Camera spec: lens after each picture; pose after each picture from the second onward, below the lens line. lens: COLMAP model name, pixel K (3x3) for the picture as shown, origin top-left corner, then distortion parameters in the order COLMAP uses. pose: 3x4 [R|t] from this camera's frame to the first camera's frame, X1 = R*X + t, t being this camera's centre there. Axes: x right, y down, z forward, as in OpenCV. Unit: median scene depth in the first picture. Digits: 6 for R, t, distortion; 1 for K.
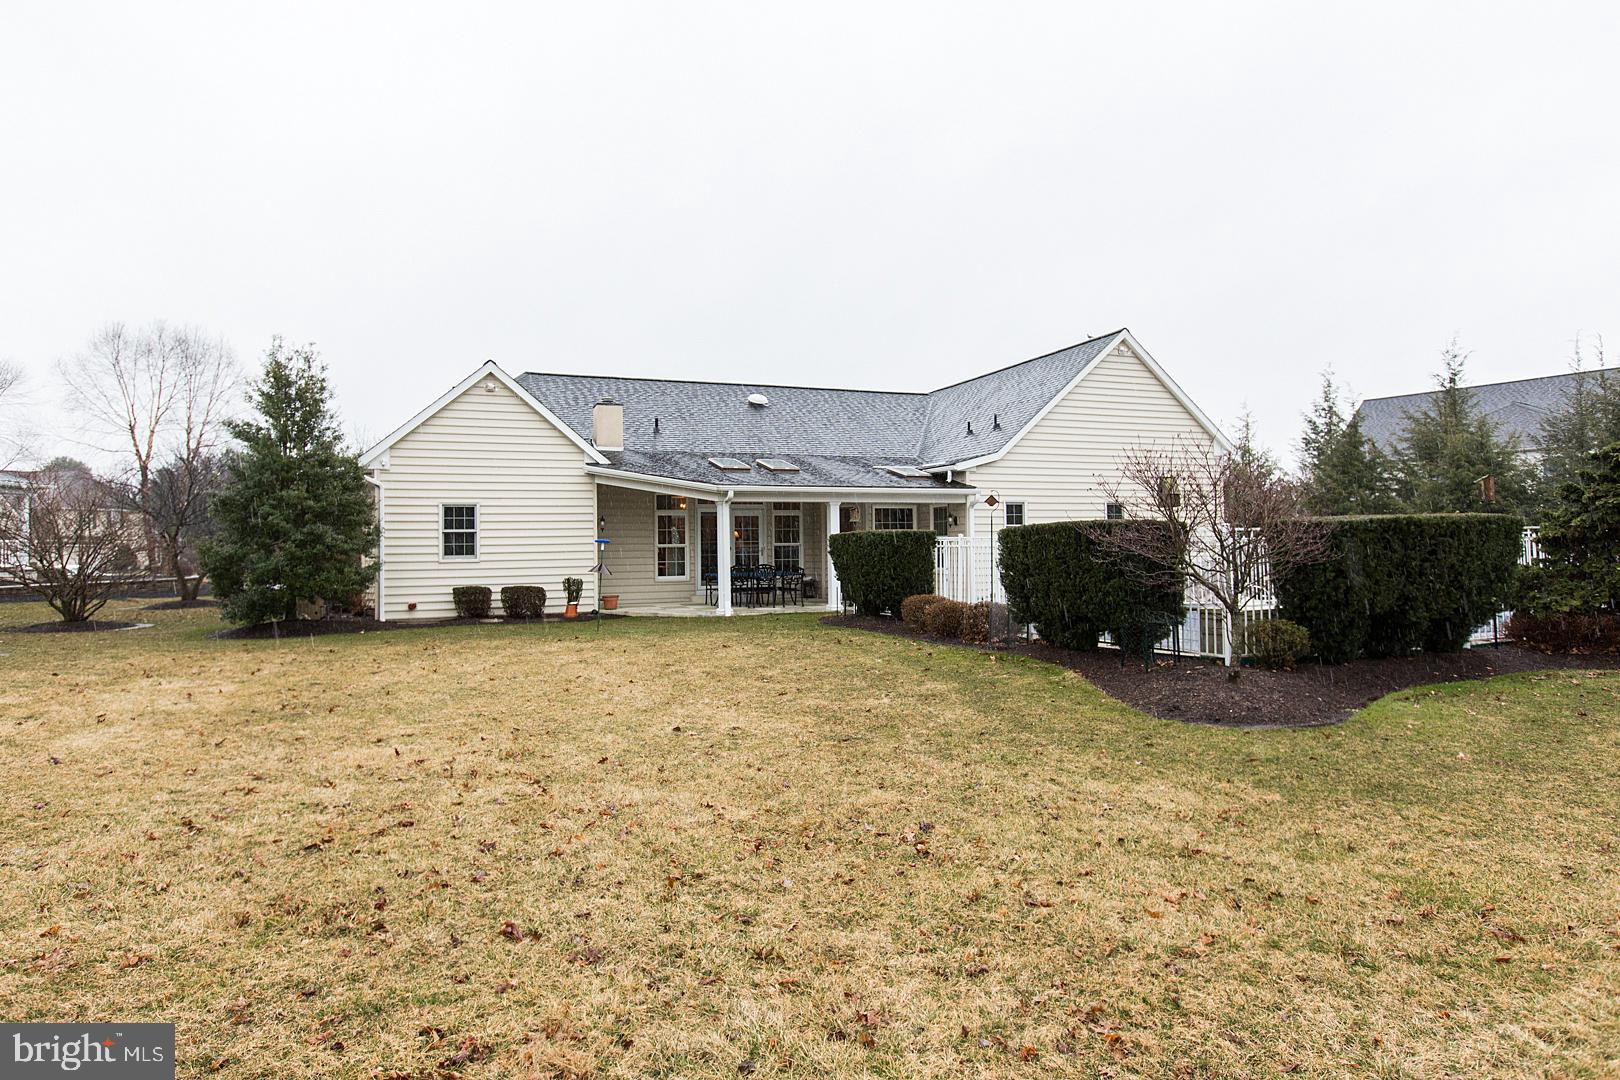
lens RADIAL K [[934.3, 0, 808.3], [0, 934.3, 523.1], [0, 0, 1]] dist [0.005044, 0.001143]
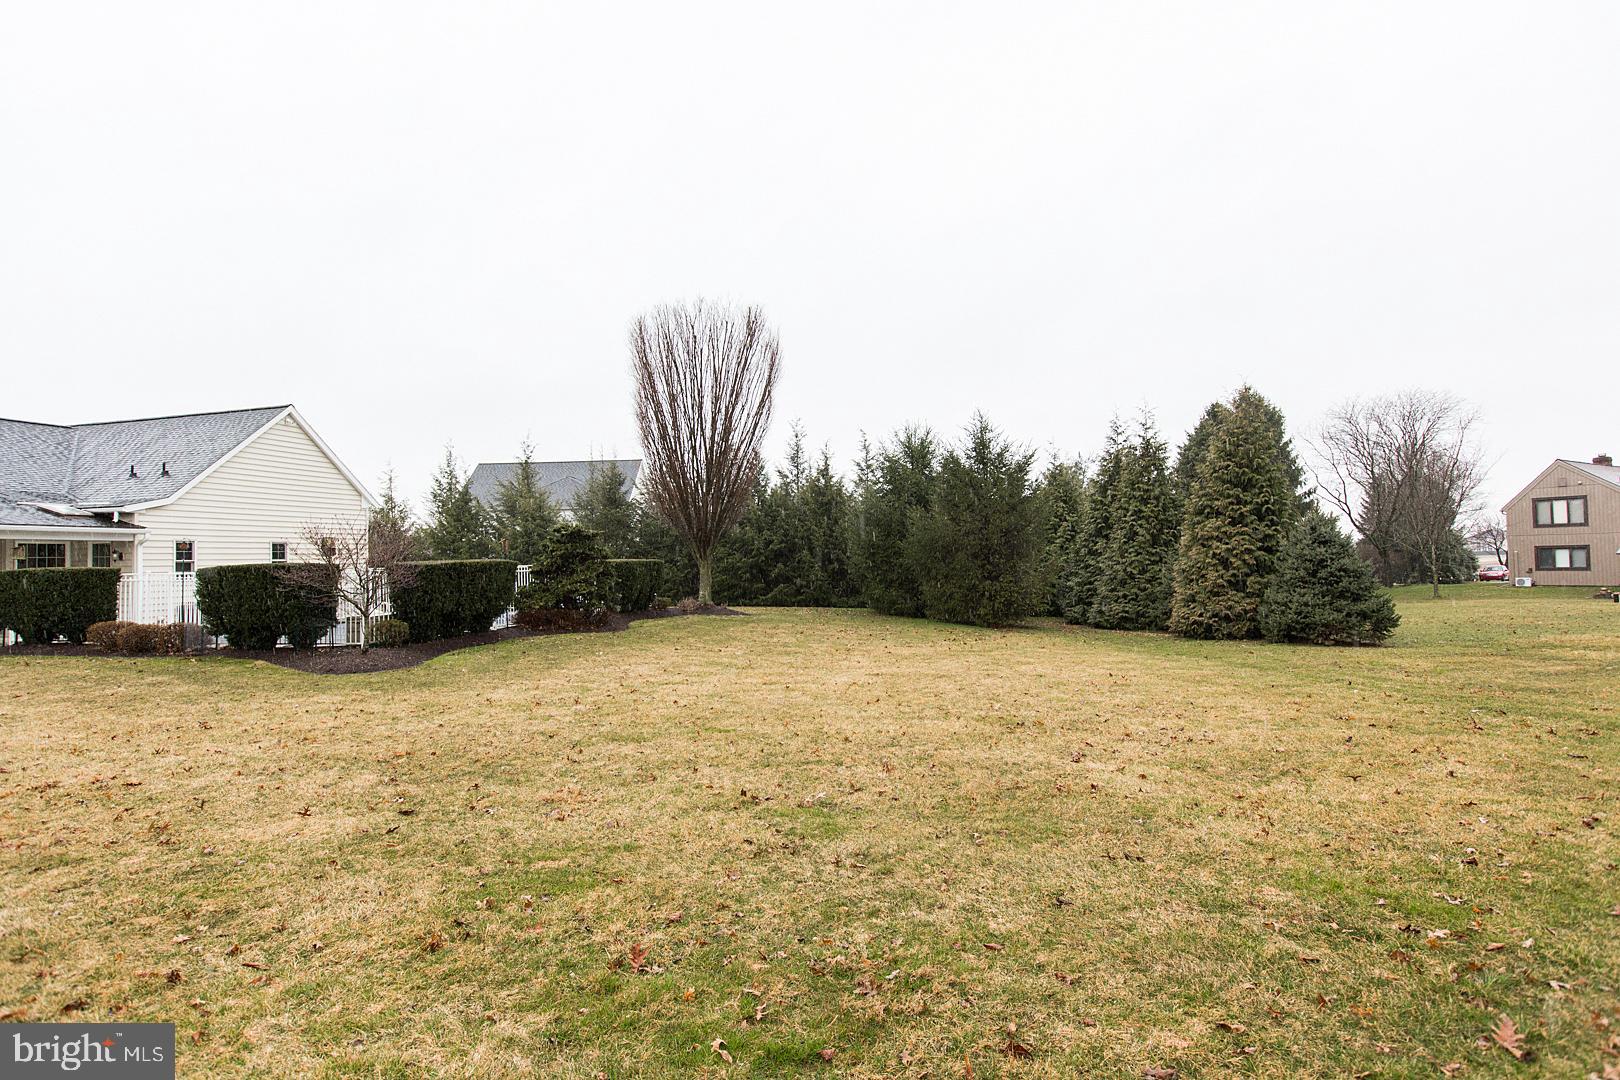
lens RADIAL K [[873.5, 0, 806.6], [0, 873.5, 527.3], [0, 0, 1]] dist [0.000416, 0.000248]
pose [[0.639796, 0.026181, 0.768099, -0.205969], [-0.006782, 0.999573, -0.028422, -0.023063], [-0.768515, 0.012975, 0.639700, -0.503342]]
